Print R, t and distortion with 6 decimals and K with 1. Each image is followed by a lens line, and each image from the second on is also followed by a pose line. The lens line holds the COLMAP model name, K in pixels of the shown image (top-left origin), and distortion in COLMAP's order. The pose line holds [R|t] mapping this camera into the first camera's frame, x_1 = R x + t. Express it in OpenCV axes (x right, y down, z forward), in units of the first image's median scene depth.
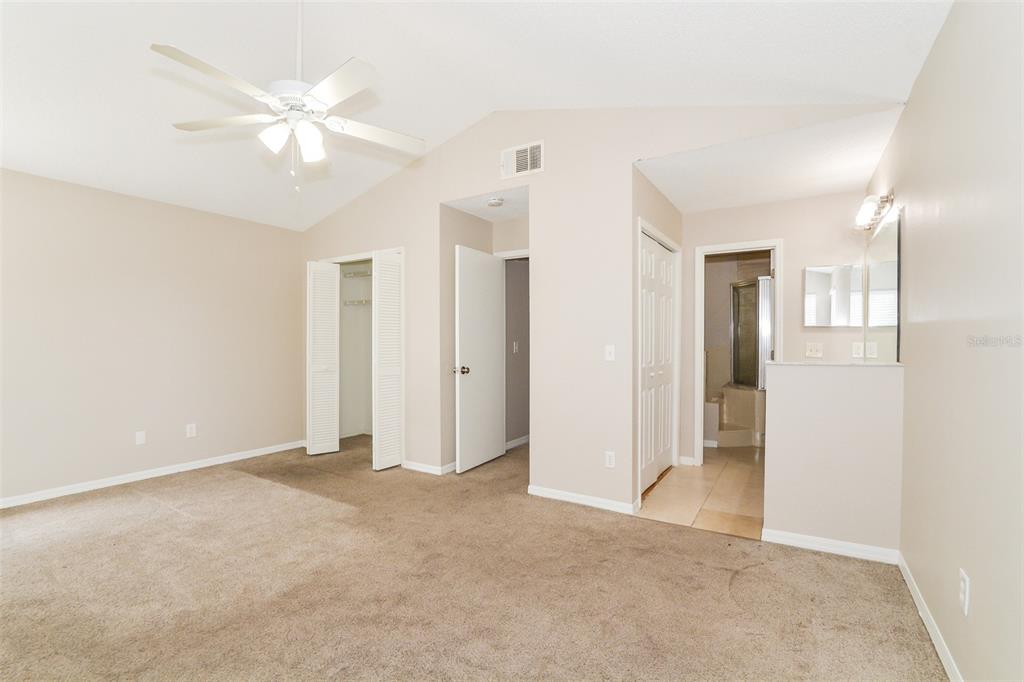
lens RADIAL K [[456.4, 0, 516.6], [0, 456.4, 341.8], [0, 0, 1]] dist [0.013118, 0.000142]
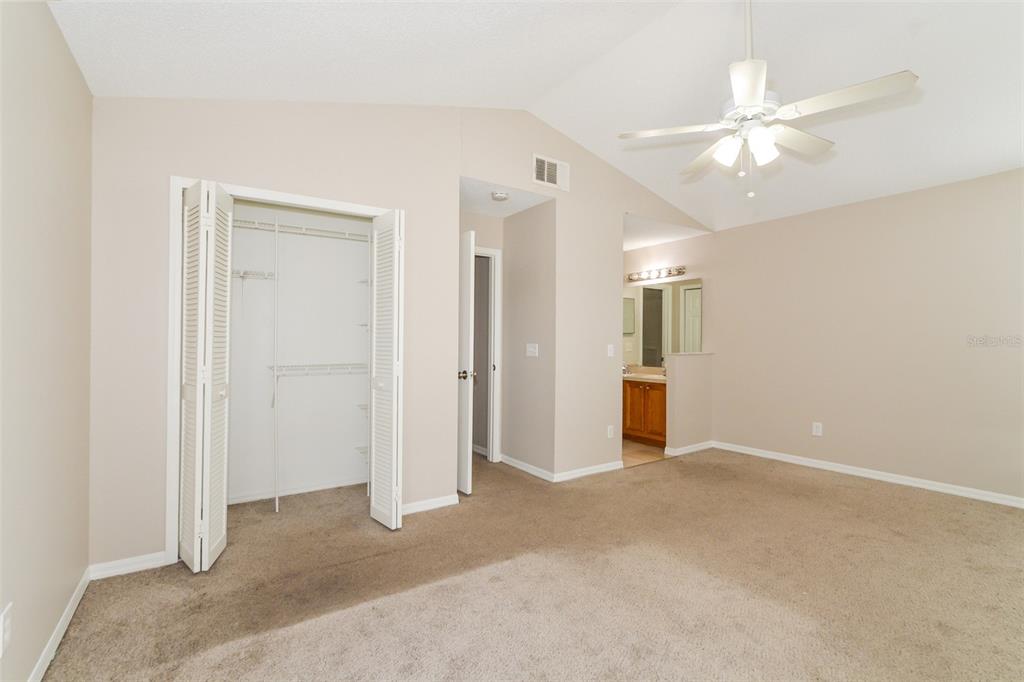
lens RADIAL K [[467.4, 0, 506.4], [0, 467.4, 347.1], [0, 0, 1]] dist [-0.028016, 0.001423]
pose [[0.419423, -0.004667, 0.907779, -1.005918], [0.009835, 0.999951, 0.000597, 0.010526], [-0.907738, 0.008677, 0.419448, 0.631304]]
